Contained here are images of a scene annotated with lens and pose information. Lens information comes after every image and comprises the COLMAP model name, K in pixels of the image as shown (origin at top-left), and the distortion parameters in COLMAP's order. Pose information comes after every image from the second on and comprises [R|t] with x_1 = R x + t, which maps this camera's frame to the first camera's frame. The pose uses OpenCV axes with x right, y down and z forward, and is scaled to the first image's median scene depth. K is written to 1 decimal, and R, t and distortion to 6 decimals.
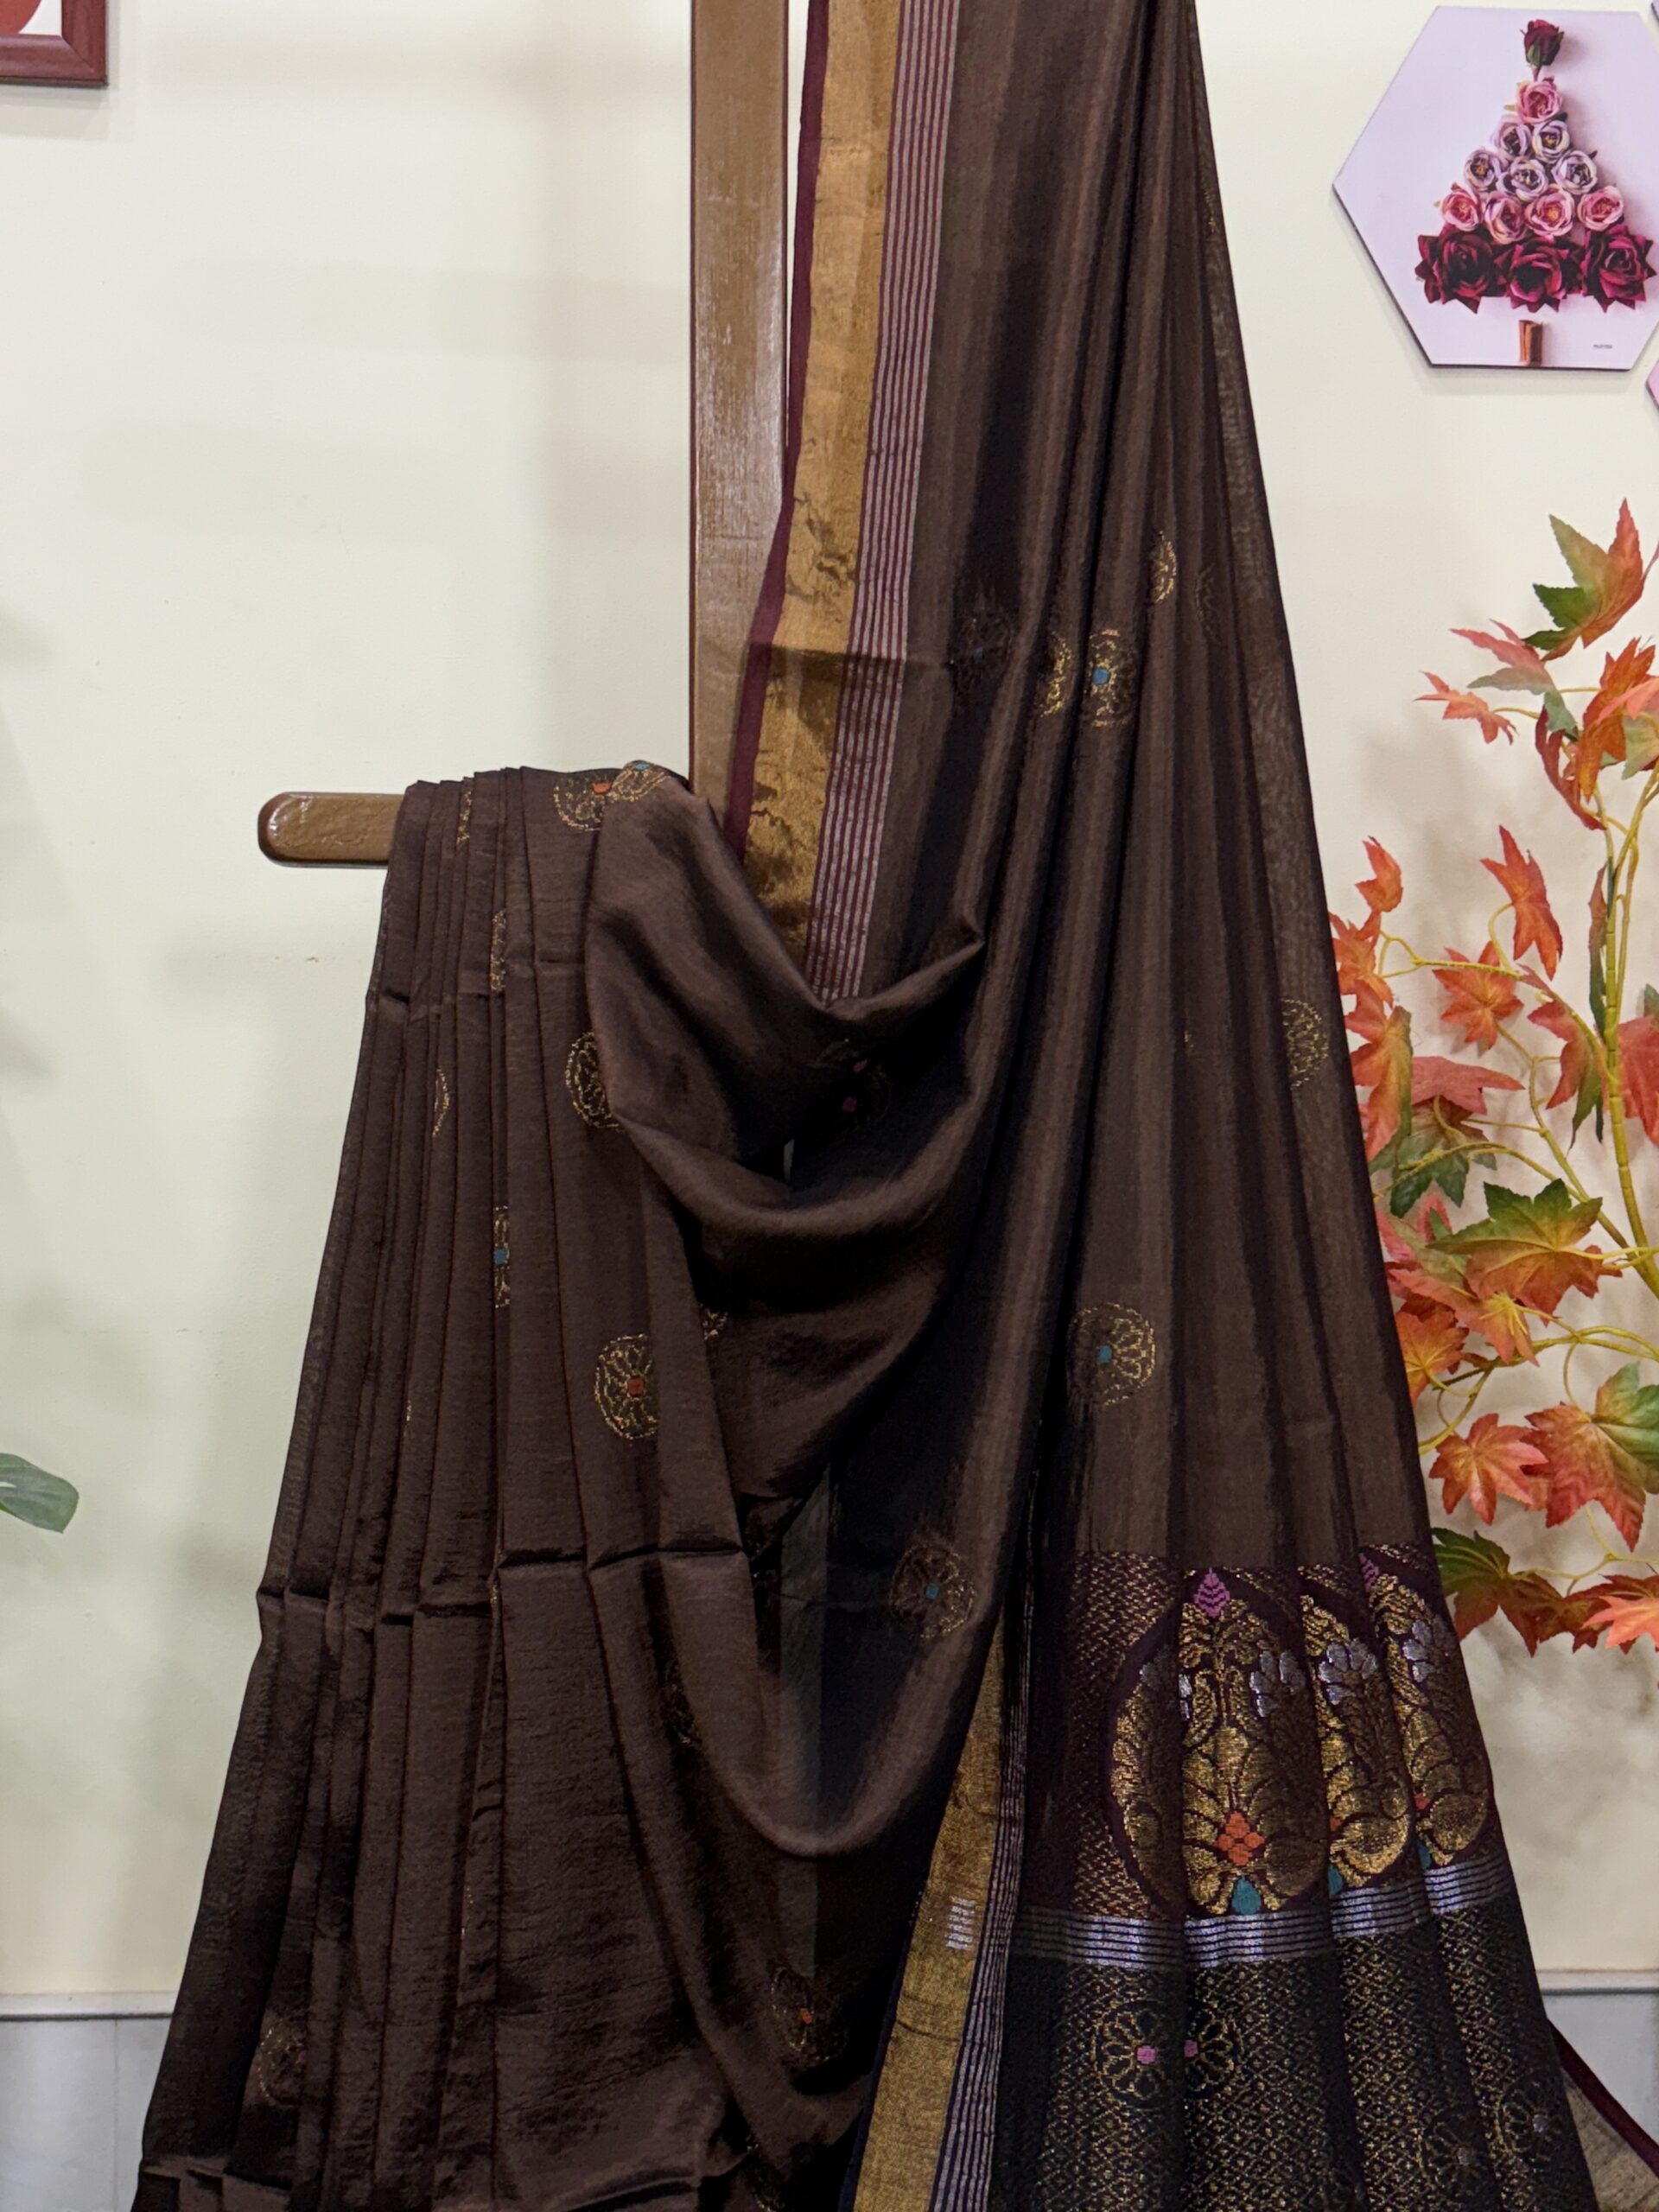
lens RADIAL K [[2788.4, 0, 829.5], [0, 2788.4, 1106.0], [0, 0, 1]] dist [0.285618, -0.947935]
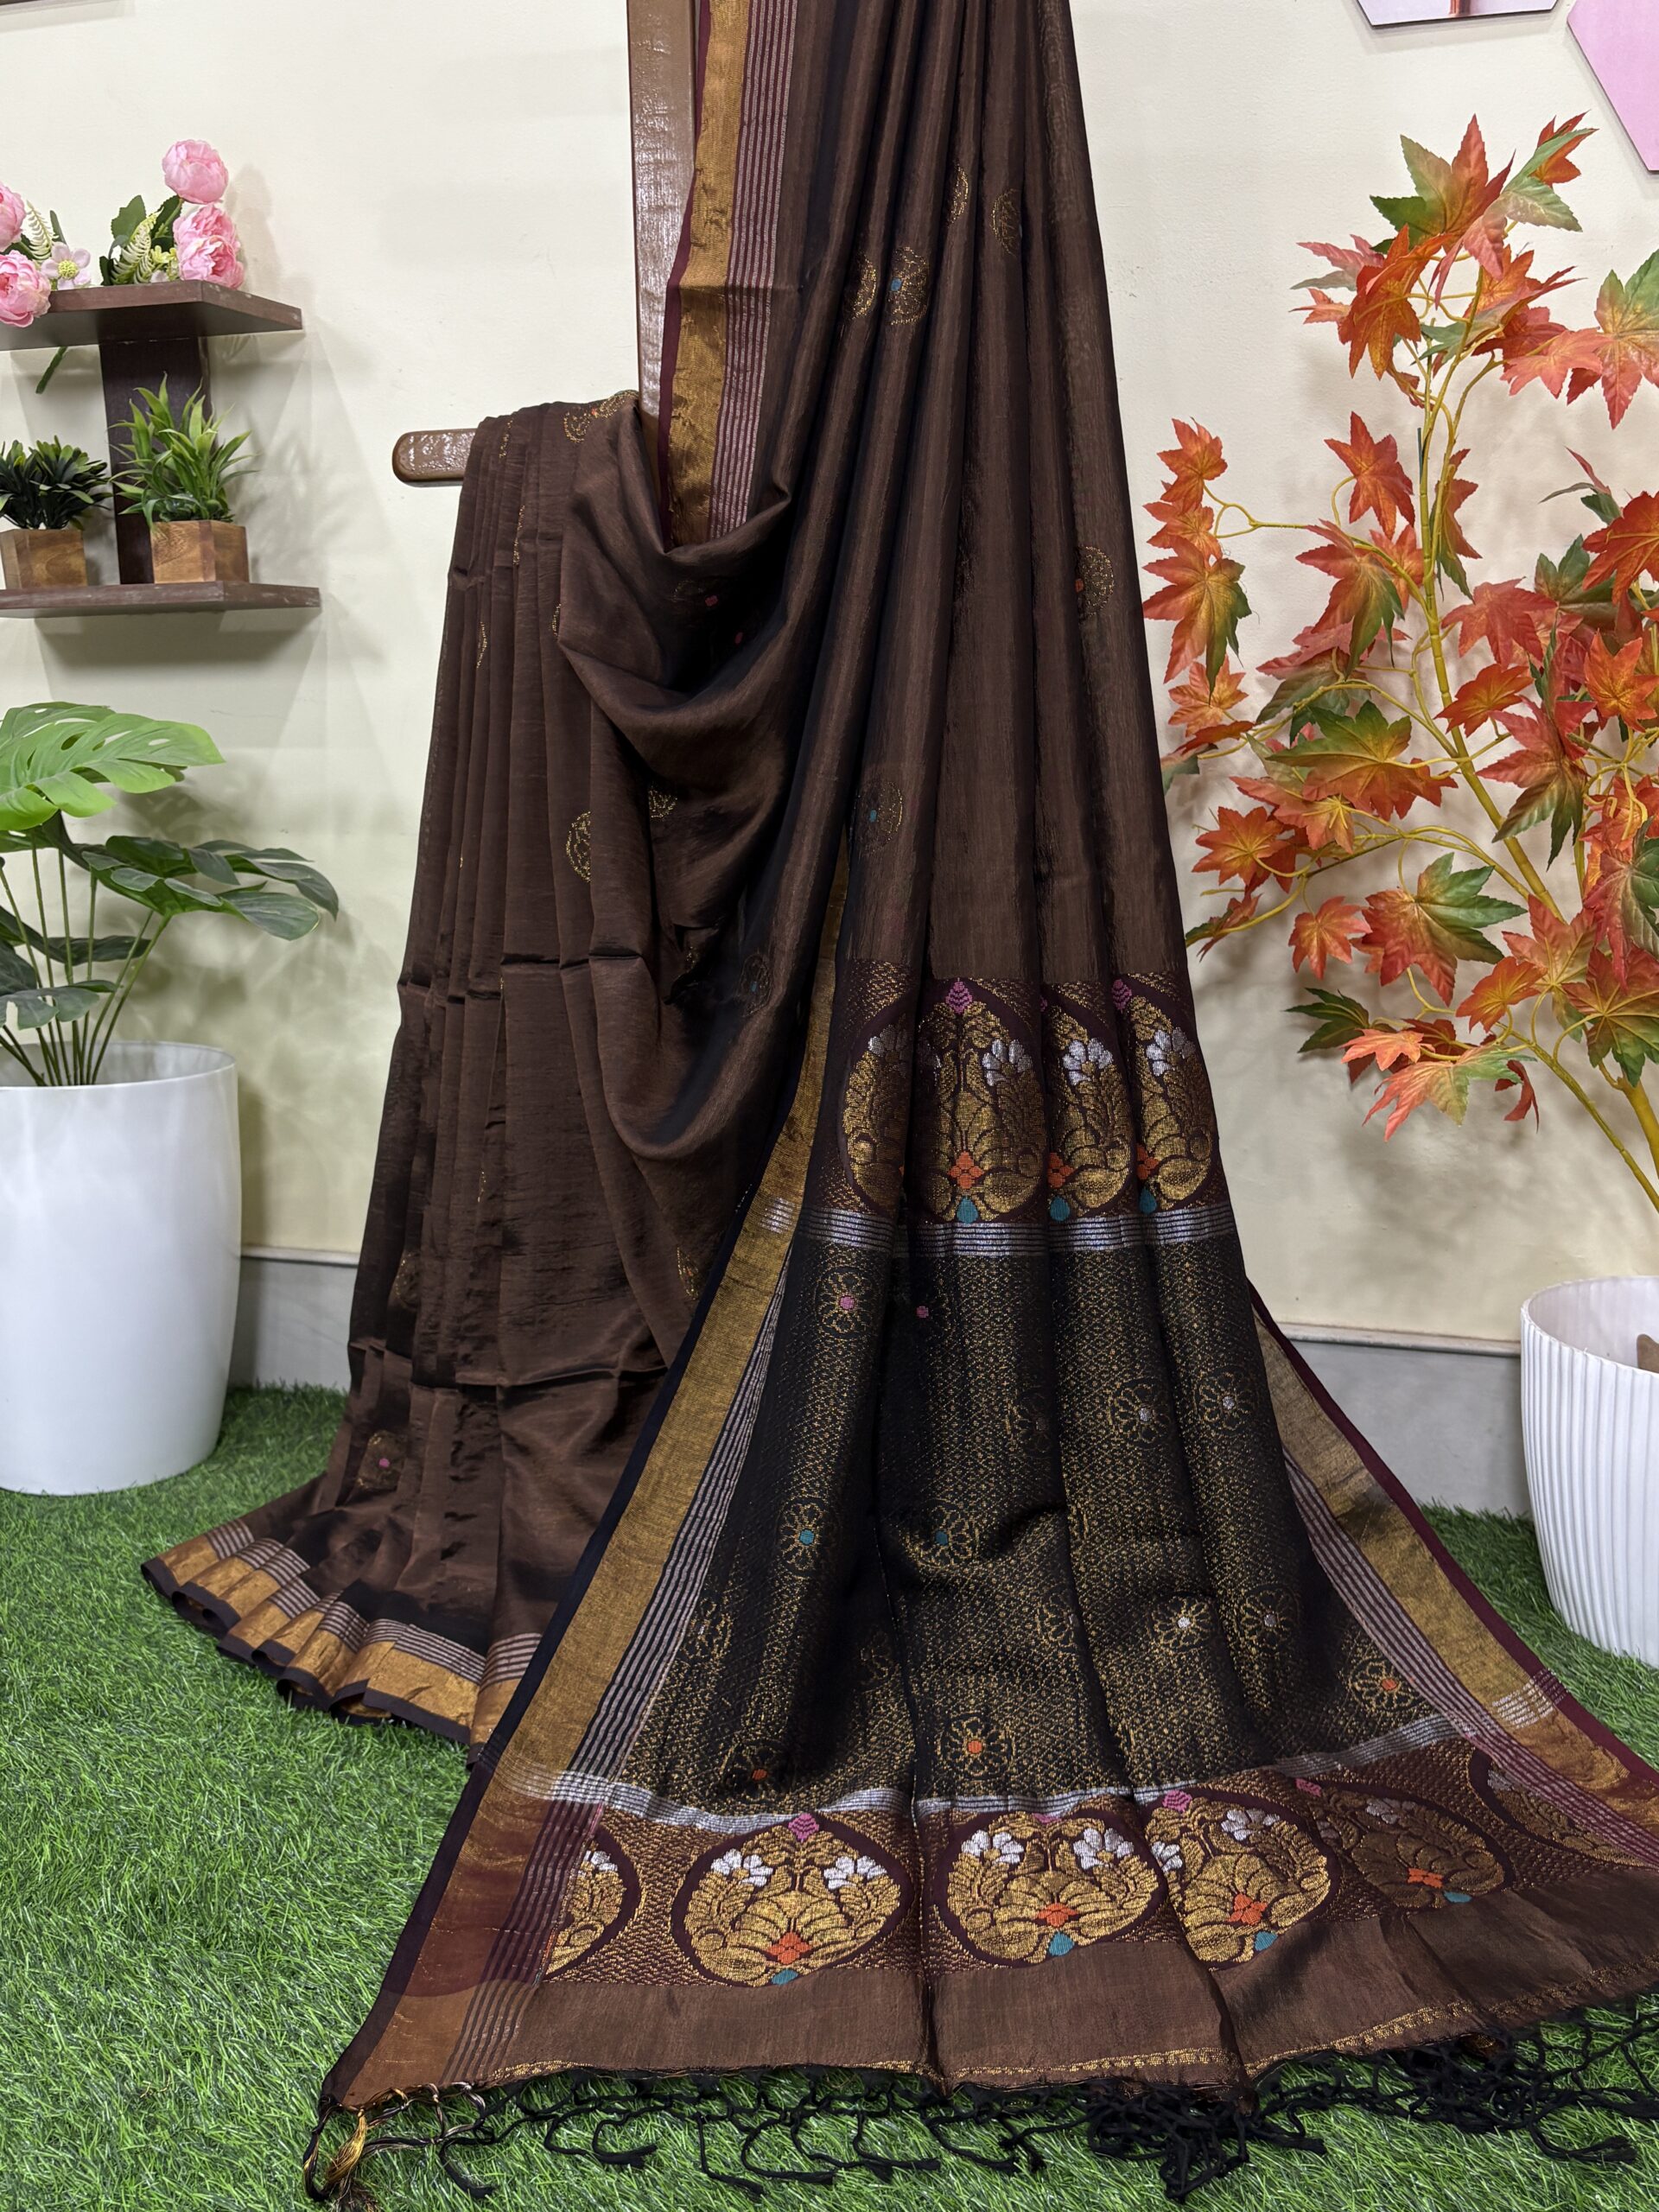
lens RADIAL K [[1981.4, 0, 829.5], [0, 1981.4, 1106.0], [0, 0, 1]] dist [0.037762, -0.005569]
pose [[0.937081, 0.049794, -0.345543, 0.376440], [0.001889, 0.989038, 0.147646, 0.078657], [0.349107, -0.139009, 0.926715, 0.085567]]
